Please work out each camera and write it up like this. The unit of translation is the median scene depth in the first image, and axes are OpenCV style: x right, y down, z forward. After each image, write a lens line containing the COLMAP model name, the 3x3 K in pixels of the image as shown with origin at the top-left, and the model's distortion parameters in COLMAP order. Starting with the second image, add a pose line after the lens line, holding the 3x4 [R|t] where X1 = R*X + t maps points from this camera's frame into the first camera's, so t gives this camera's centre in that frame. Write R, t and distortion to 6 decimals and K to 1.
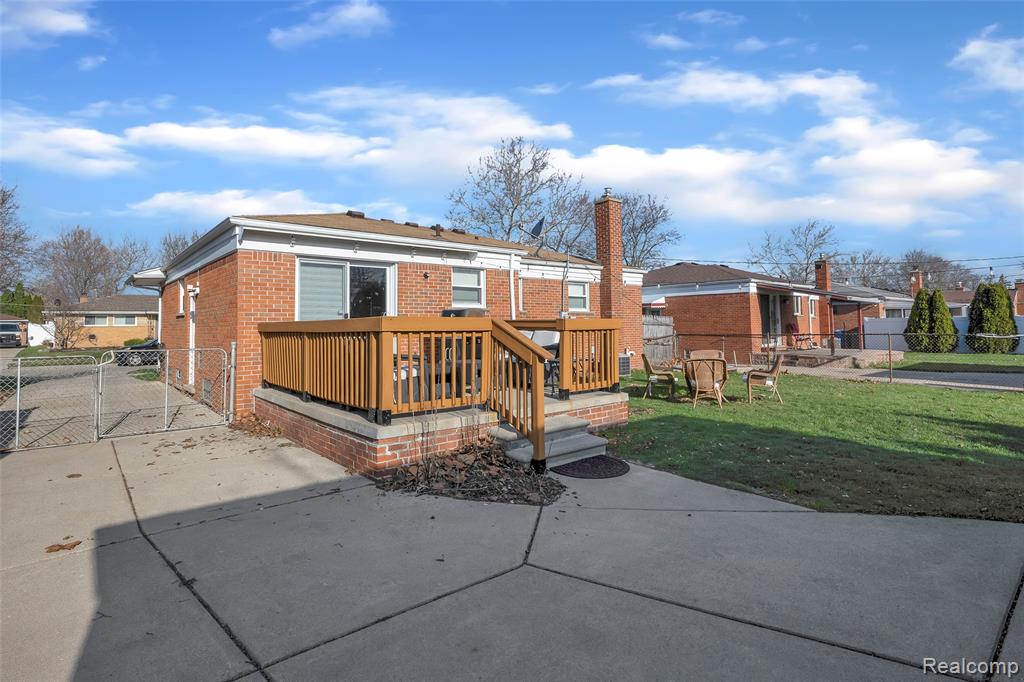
lens RADIAL K [[521.3, 0, 512.0], [0, 521.3, 314.3], [0, 0, 1]] dist [-0.000698, -0.000220]
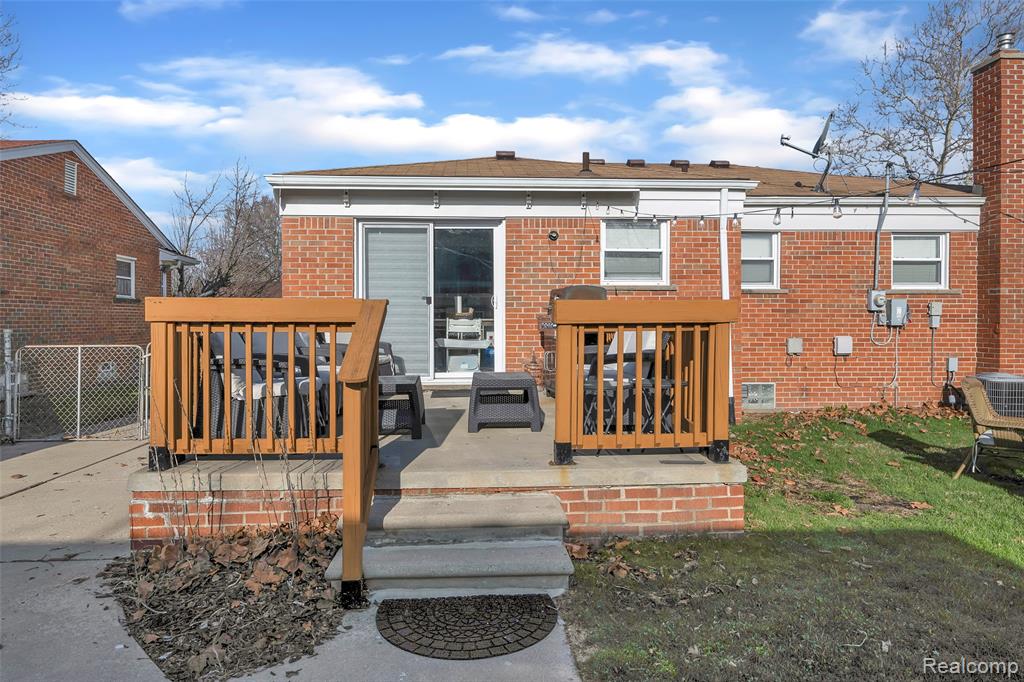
lens RADIAL K [[678.9, 0, 512.0], [0, 678.9, 341.0], [0, 0, 1]] dist [-0.003162, 0.001643]
pose [[0.803684, 0.026824, -0.594451, 0.300521], [0.008062, 0.998401, 0.055951, 0.007120], [0.595001, -0.049760, 0.802183, 0.308830]]
